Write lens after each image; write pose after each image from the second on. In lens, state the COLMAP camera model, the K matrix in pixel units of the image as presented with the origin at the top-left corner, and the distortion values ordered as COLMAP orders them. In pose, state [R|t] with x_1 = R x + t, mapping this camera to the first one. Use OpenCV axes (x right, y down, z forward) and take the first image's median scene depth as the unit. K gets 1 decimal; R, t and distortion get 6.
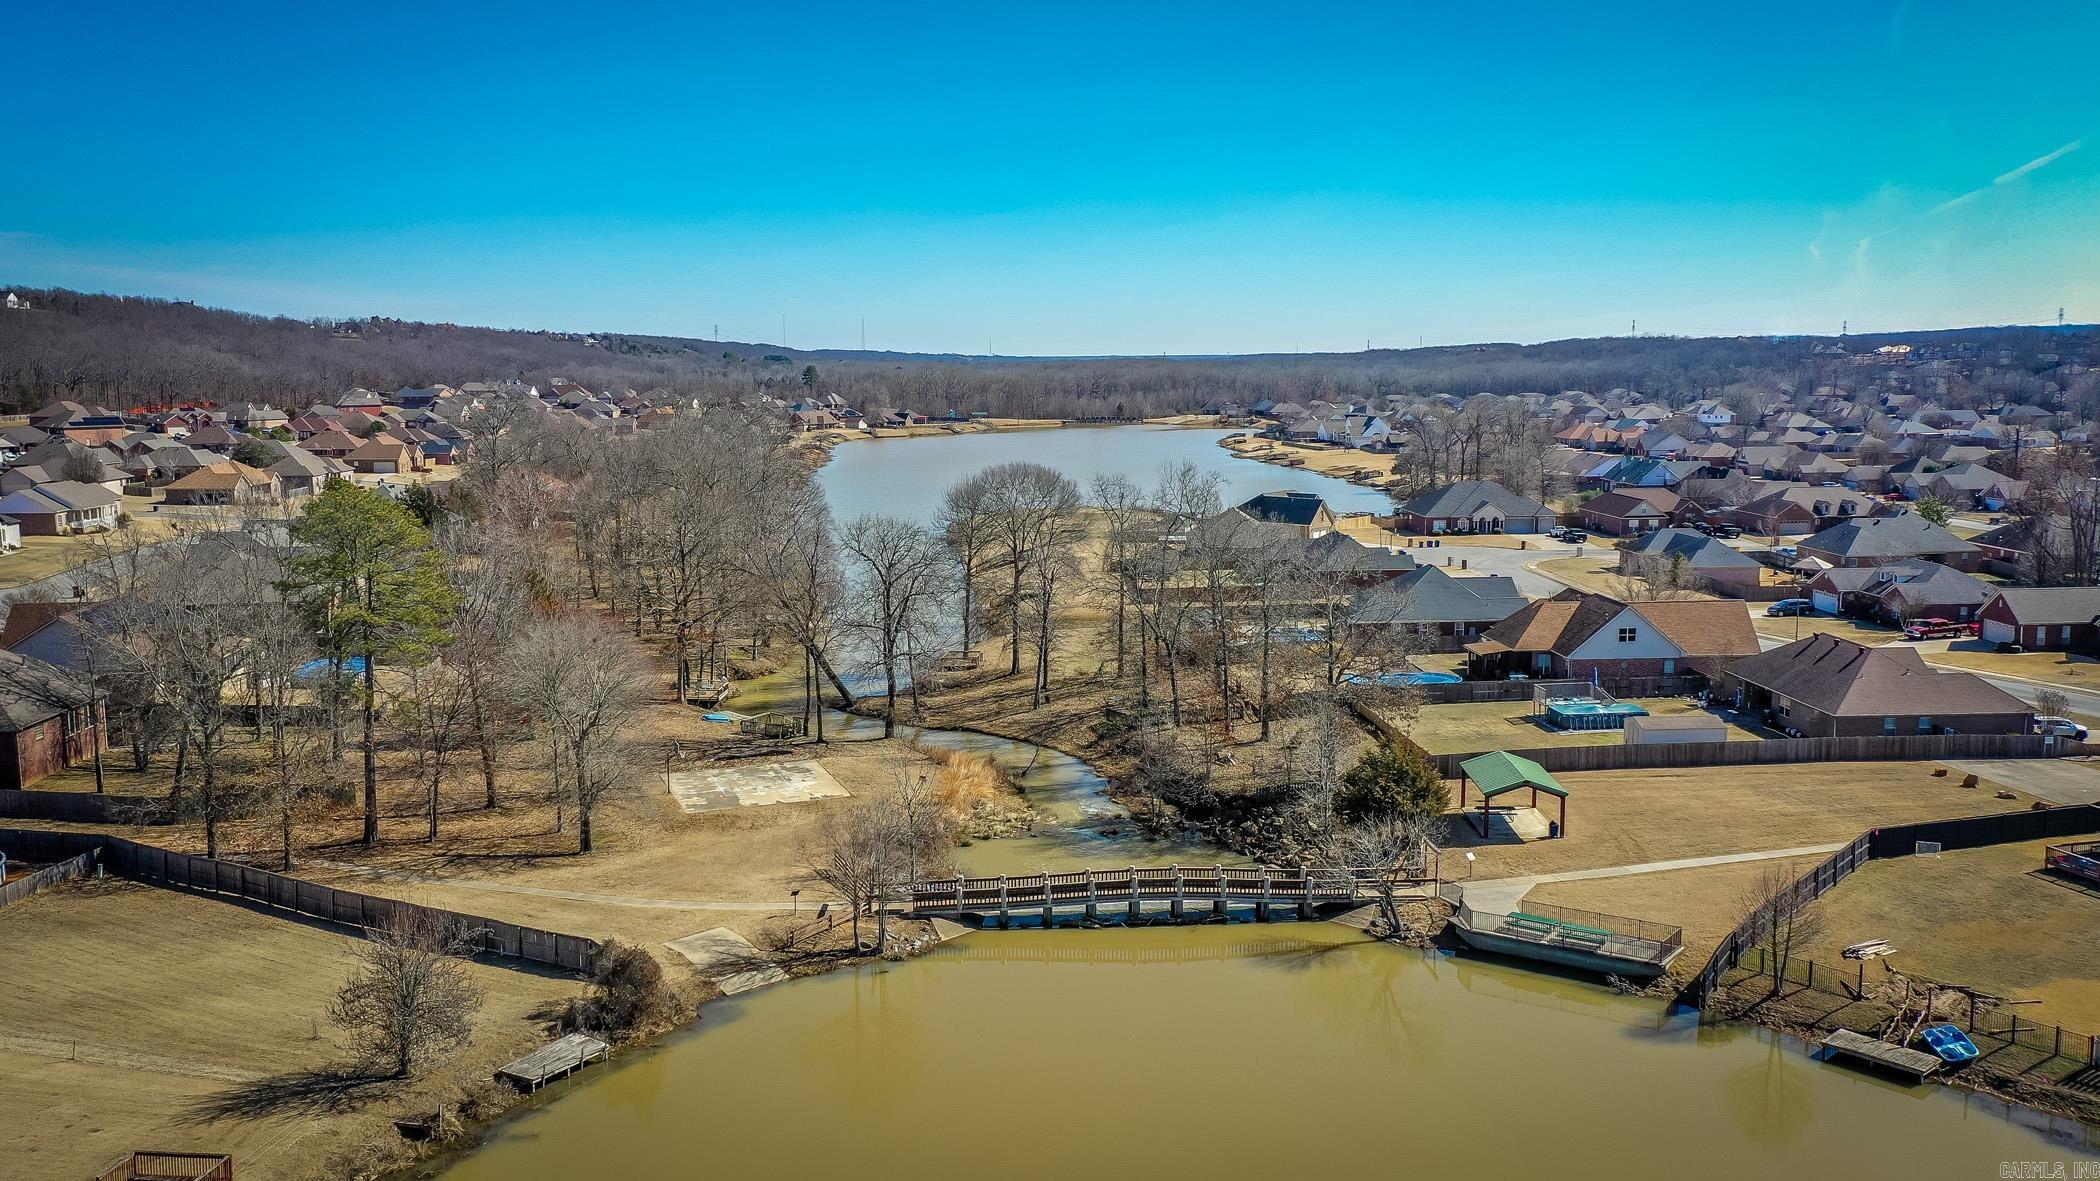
lens RADIAL K [[1708.9, 0, 1050.7], [0, 1708.9, 590.2], [0, 0, 1]] dist [0.020230, 0.015053]
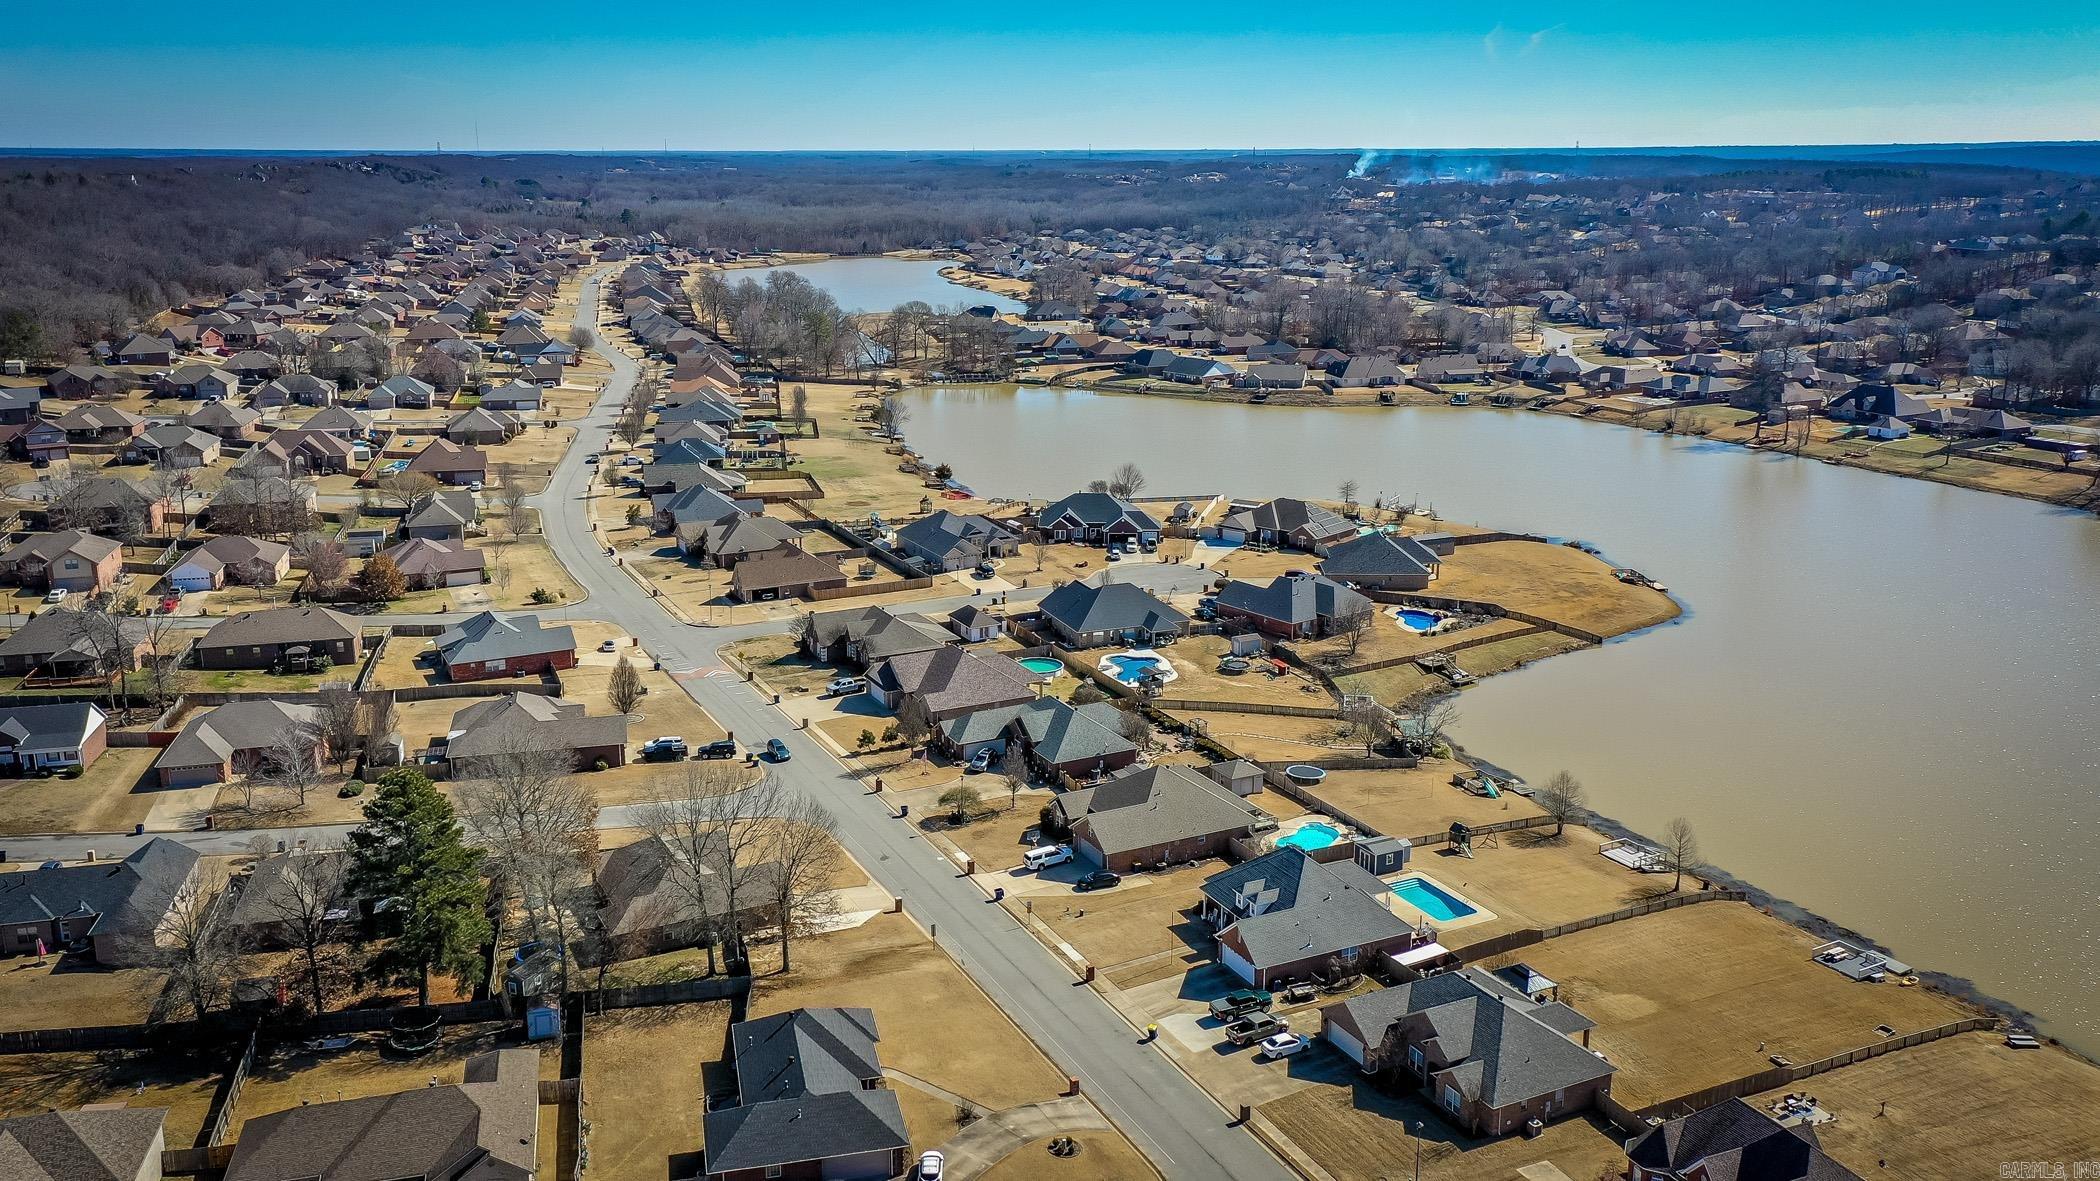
lens RADIAL K [[1708.9, 0, 1049.9], [0, 1708.9, 590.1], [0, 0, 1]] dist [0.020230, 0.015053]
pose [[0.982858, -0.051074, 0.177146, -0.141797], [0.030428, 0.992622, 0.117367, 0.040634], [-0.181834, -0.109965, 0.977161, -0.931137]]
